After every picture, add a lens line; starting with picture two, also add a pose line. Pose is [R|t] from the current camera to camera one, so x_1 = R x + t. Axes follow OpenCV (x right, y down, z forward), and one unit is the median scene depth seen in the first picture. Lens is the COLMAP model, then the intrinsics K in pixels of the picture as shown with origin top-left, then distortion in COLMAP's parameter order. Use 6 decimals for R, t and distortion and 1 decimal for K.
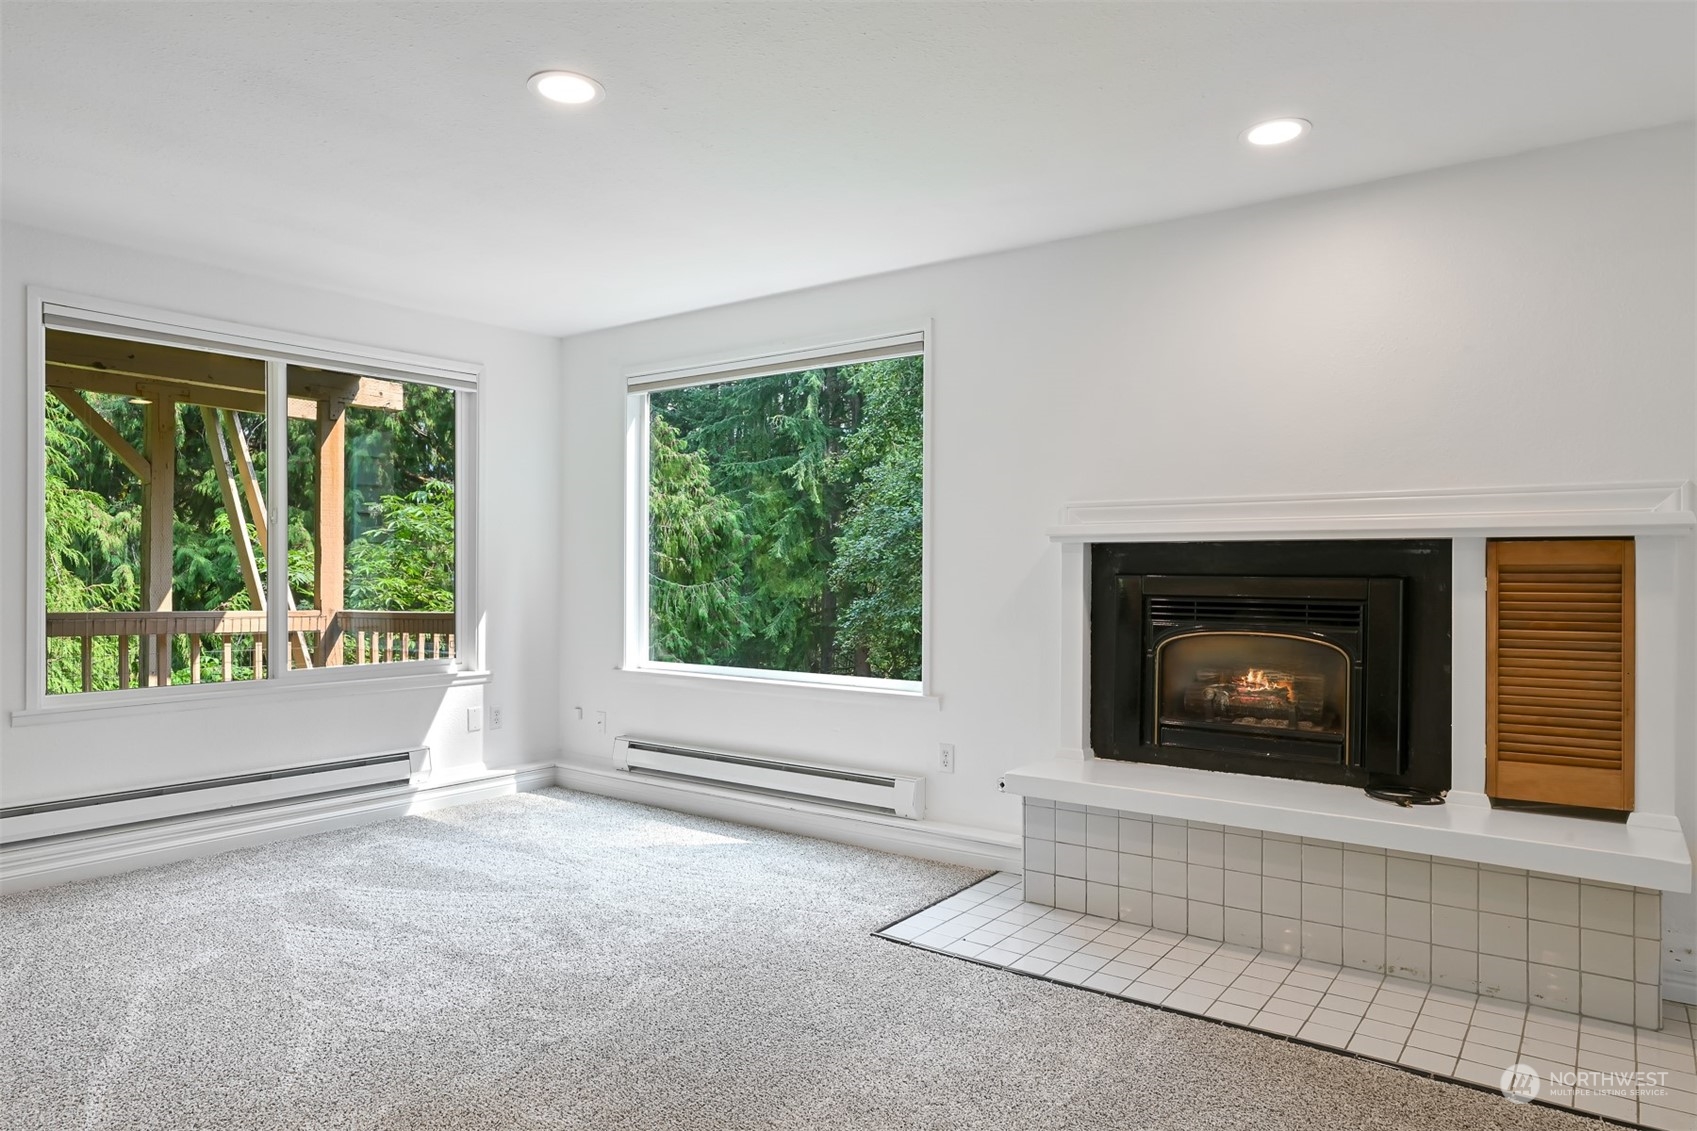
lens RADIAL K [[1031.7, 0, 847.8], [0, 1031.7, 567.6], [0, 0, 1]] dist [-0.001021, -0.003231]
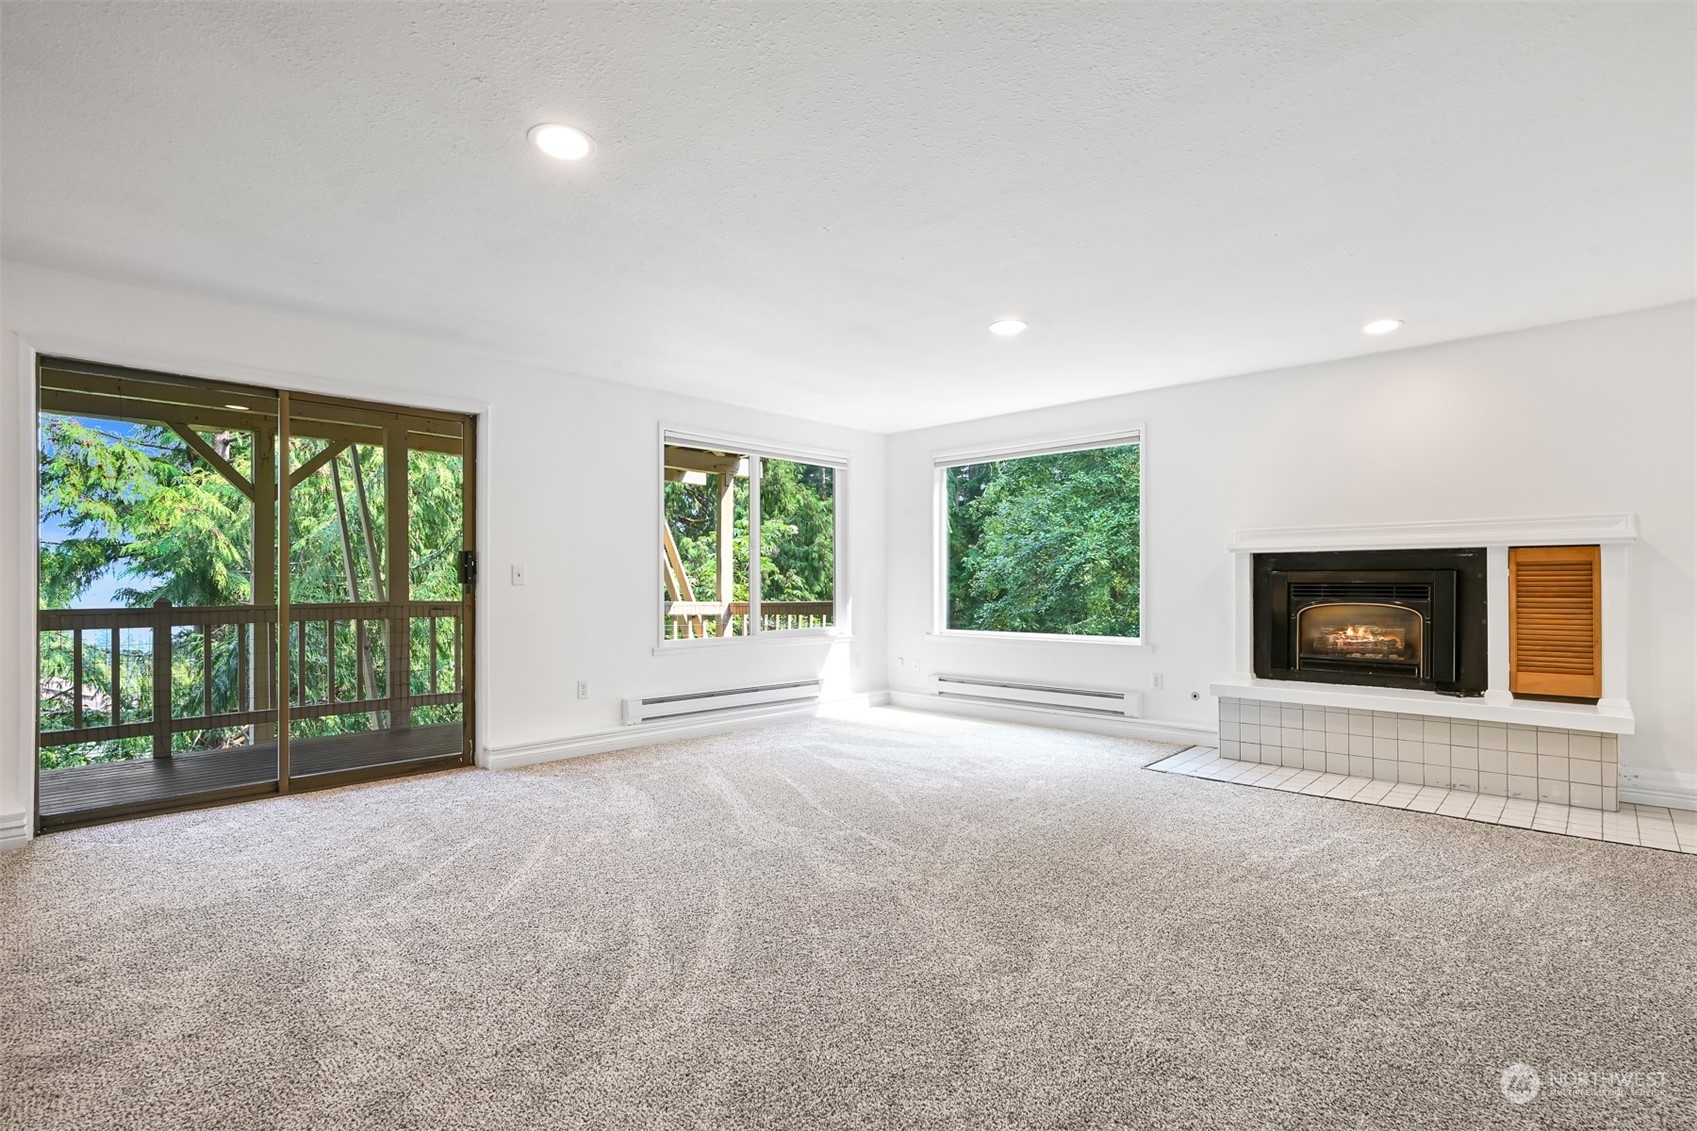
lens RADIAL K [[785.6, 0, 846.7], [0, 785.6, 578.1], [0, 0, 1]] dist [-0.010175, 0.001760]
pose [[0.992168, -0.005541, -0.124791, -0.302720], [0.004720, 0.999965, -0.006870, 0.025709], [0.124824, 0.006227, 0.992159, -0.418638]]
